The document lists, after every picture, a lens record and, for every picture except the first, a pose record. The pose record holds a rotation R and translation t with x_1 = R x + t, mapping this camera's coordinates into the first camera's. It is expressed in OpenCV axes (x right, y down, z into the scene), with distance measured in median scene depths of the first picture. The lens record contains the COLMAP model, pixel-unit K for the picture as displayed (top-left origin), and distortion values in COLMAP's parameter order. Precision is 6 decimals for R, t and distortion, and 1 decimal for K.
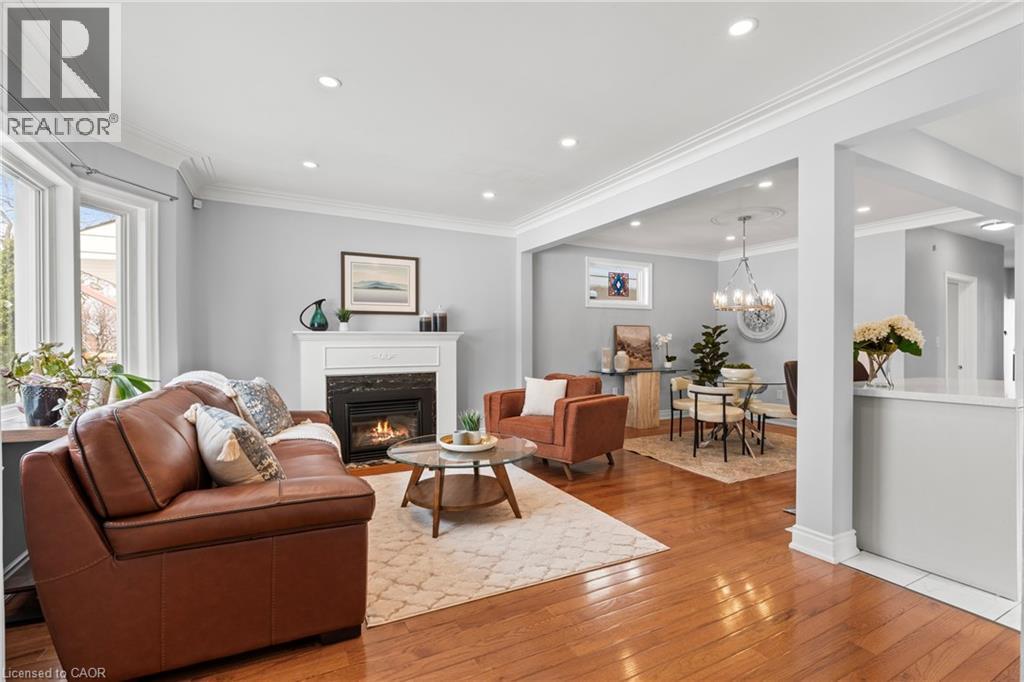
lens RADIAL K [[453.6, 0, 515.2], [0, 453.6, 344.2], [0, 0, 1]] dist [-0.002517, 0.000745]
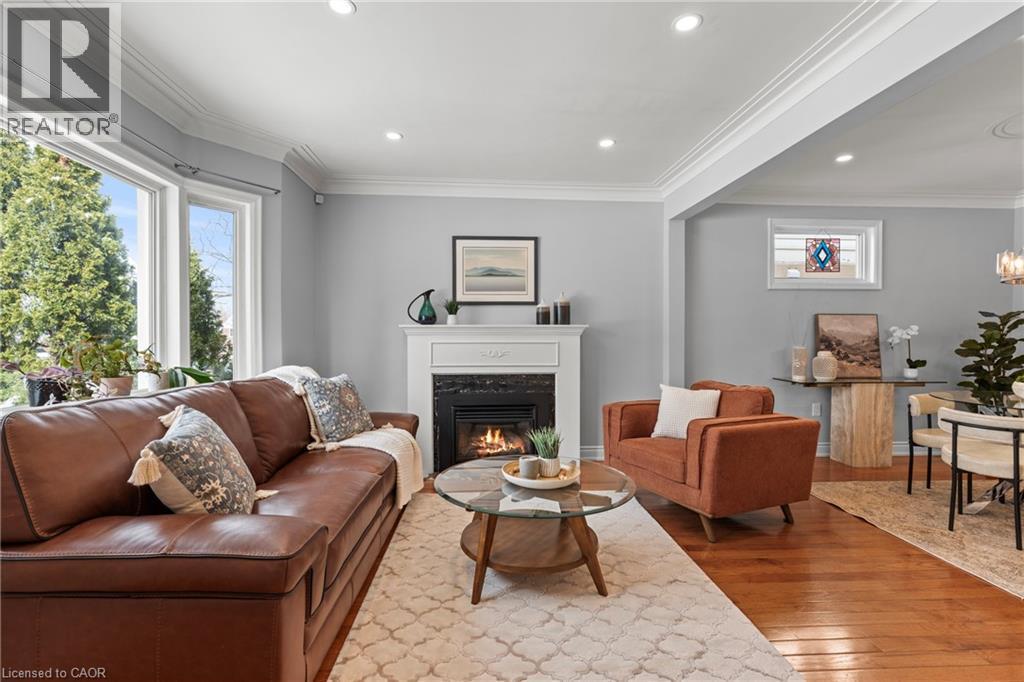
lens RADIAL K [[476.3, 0, 514.6], [0, 476.3, 342.5], [0, 0, 1]] dist [-0.006604, 0.001484]
pose [[0.919366, 0.005681, -0.393363, 0.111408], [-0.004860, 0.999983, 0.003082, 0.002924], [0.393374, -0.000922, 0.919378, 0.200820]]
